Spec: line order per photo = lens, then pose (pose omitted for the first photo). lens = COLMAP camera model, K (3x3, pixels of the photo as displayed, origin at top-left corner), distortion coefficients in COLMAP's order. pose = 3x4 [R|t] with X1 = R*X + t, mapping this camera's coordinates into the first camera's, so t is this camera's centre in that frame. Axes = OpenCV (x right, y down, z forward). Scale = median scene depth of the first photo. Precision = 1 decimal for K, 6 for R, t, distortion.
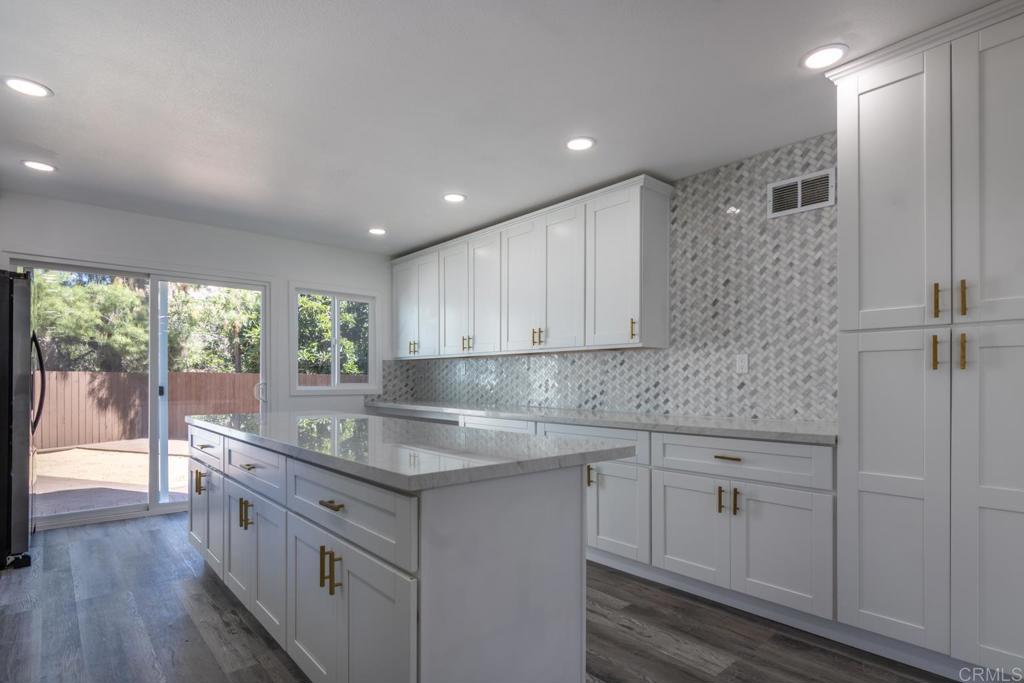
lens RADIAL K [[533.9, 0, 507.4], [0, 533.9, 381.7], [0, 0, 1]] dist [0.005934, 0.001178]
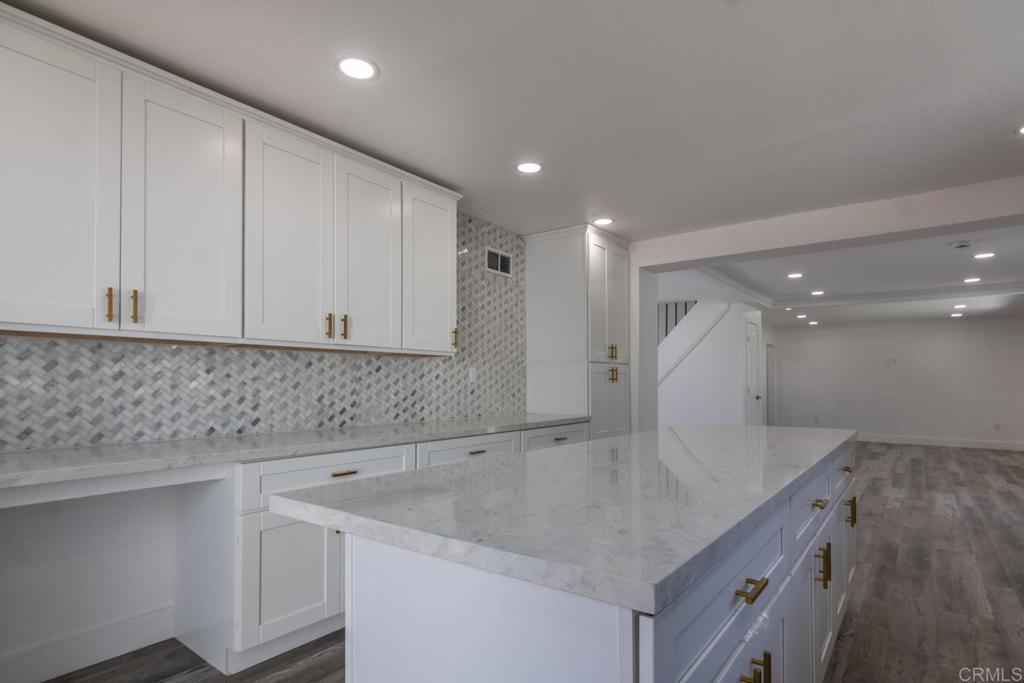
lens RADIAL K [[533.9, 0, 505.6], [0, 533.9, 373.6], [0, 0, 1]] dist [0.005934, 0.001178]
pose [[-0.196610, 0.013223, 0.980393, -0.738287], [-0.000109, 0.999909, -0.013508, -0.017216], [-0.980482, -0.002763, -0.196591, 1.035577]]
